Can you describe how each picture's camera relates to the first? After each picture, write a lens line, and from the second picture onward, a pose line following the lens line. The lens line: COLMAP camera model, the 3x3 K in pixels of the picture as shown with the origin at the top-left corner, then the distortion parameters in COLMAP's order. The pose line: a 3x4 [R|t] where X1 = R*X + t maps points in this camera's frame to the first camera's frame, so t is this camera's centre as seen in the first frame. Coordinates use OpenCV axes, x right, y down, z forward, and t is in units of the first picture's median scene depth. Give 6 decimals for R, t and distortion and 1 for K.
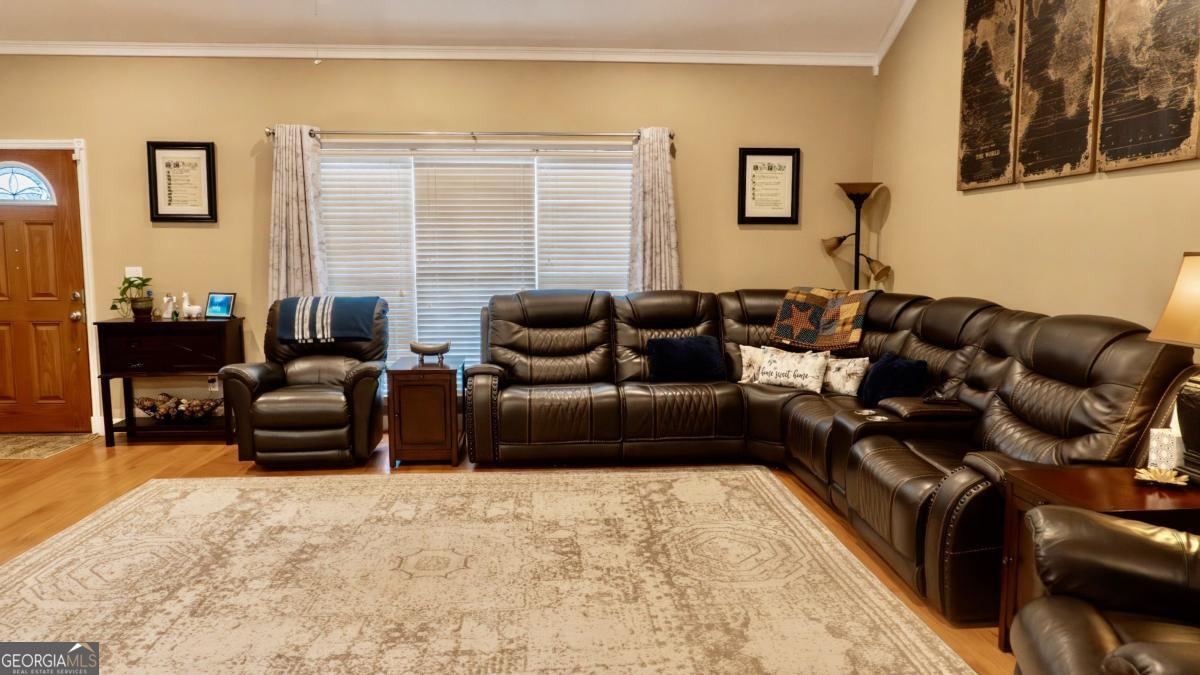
lens RADIAL K [[809.5, 0, 600.0], [0, 809.5, 337.5], [0, 0, 1]] dist [-0.024277, -0.003645]
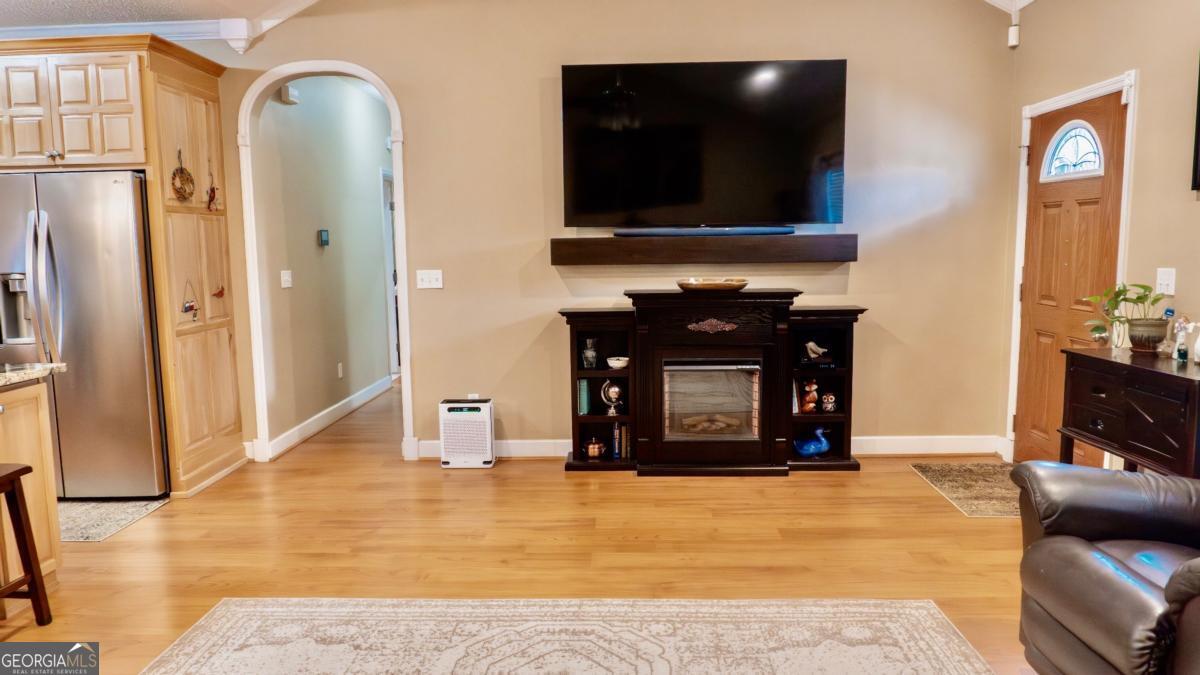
lens RADIAL K [[809.5, 0, 600.0], [0, 809.5, 337.5], [0, 0, 1]] dist [-0.024277, -0.003645]
pose [[-0.102481, 0.114860, -0.988081, 0.065901], [-0.095481, 0.987589, 0.124706, -0.070728], [0.990142, 0.107123, -0.090242, 0.638927]]
